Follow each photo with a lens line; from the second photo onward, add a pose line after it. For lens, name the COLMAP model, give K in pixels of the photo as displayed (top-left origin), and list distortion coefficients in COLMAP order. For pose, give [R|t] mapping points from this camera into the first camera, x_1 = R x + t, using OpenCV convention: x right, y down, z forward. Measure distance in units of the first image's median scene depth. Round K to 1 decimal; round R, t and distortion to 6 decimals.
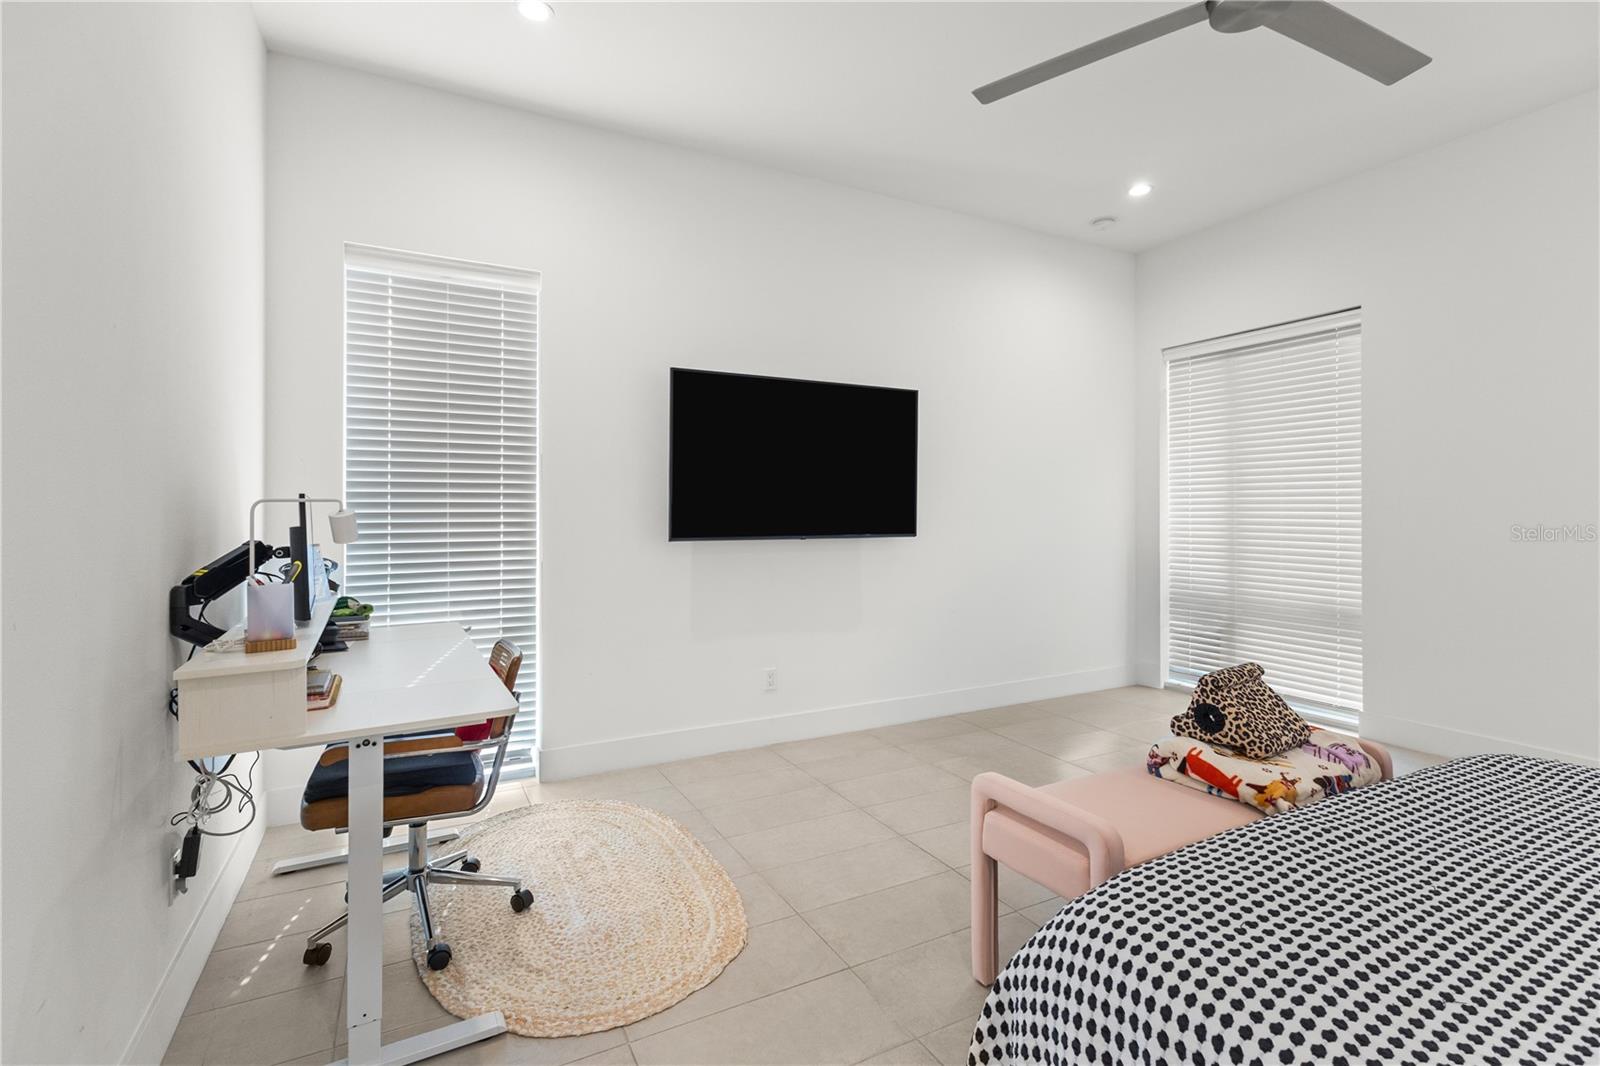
lens RADIAL K [[746.4, 0, 801.3], [0, 746.4, 510.0], [0, 0, 1]] dist [0.010378, 0.000288]
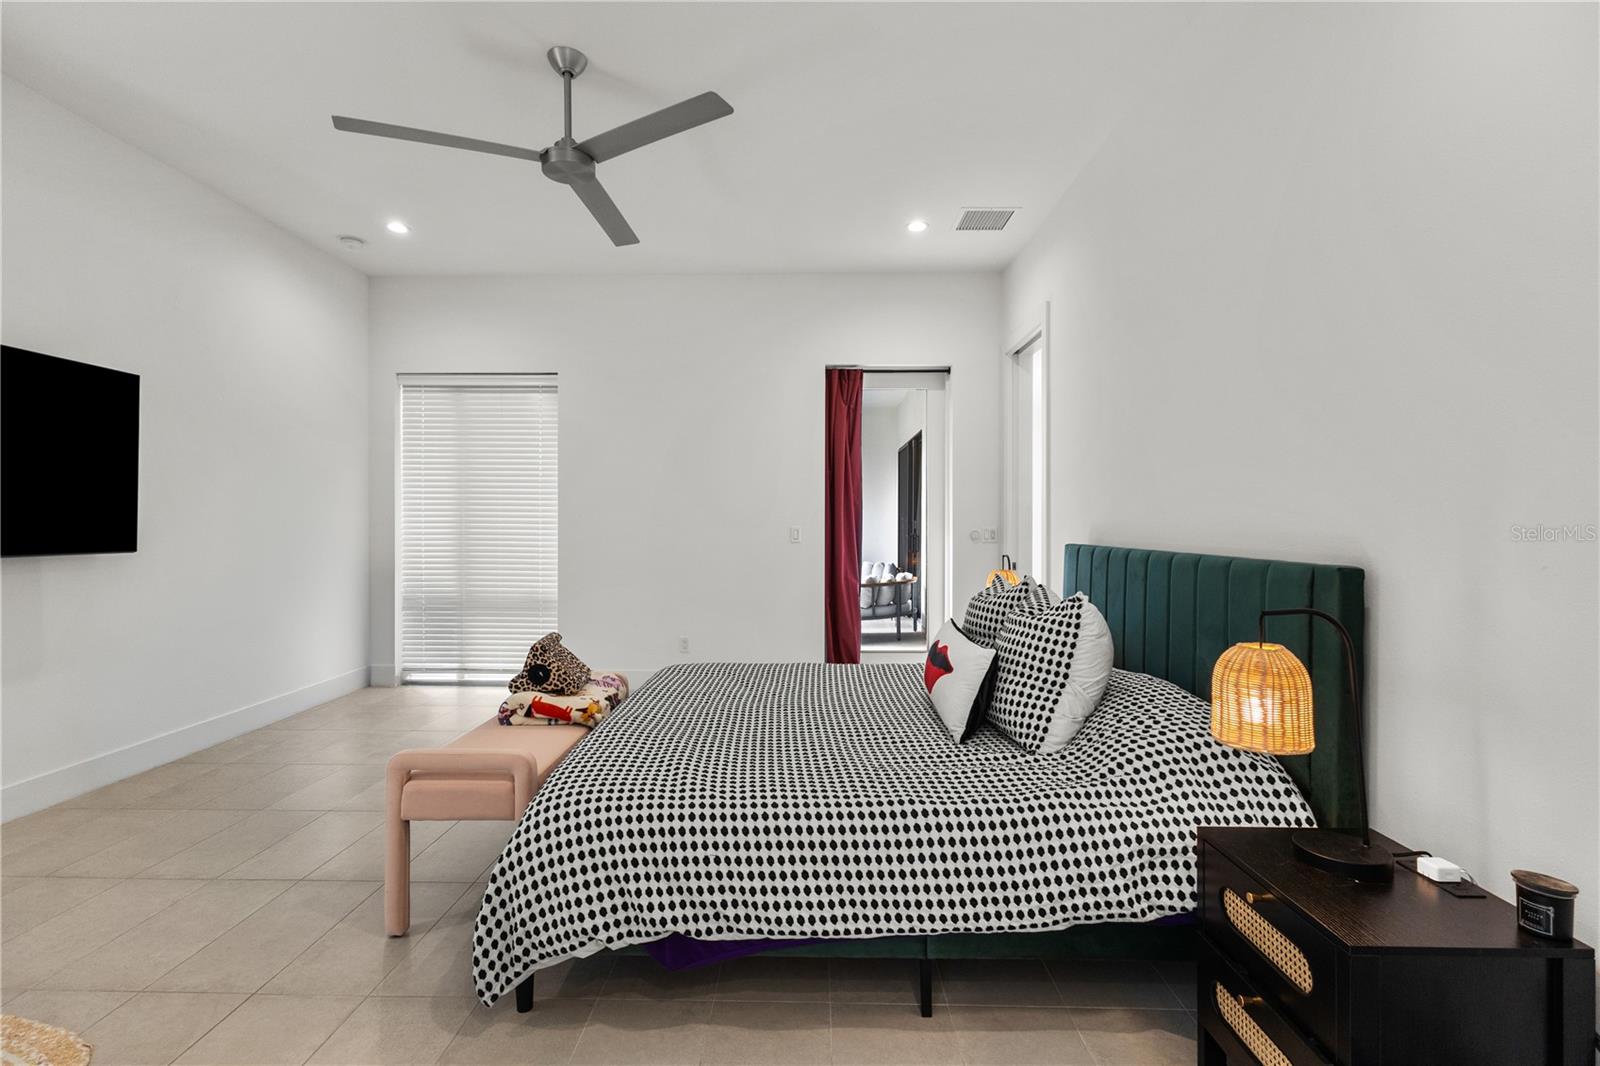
lens RADIAL K [[737.7, 0, 800.0], [0, 737.7, 533.0], [0, 0, 1]] dist [0.001651, 0.000285]
pose [[0.486553, -0.006610, 0.873626, -0.396906], [-0.006227, 0.999920, 0.011034, 0.001094], [-0.873629, -0.010809, 0.486473, -0.070814]]
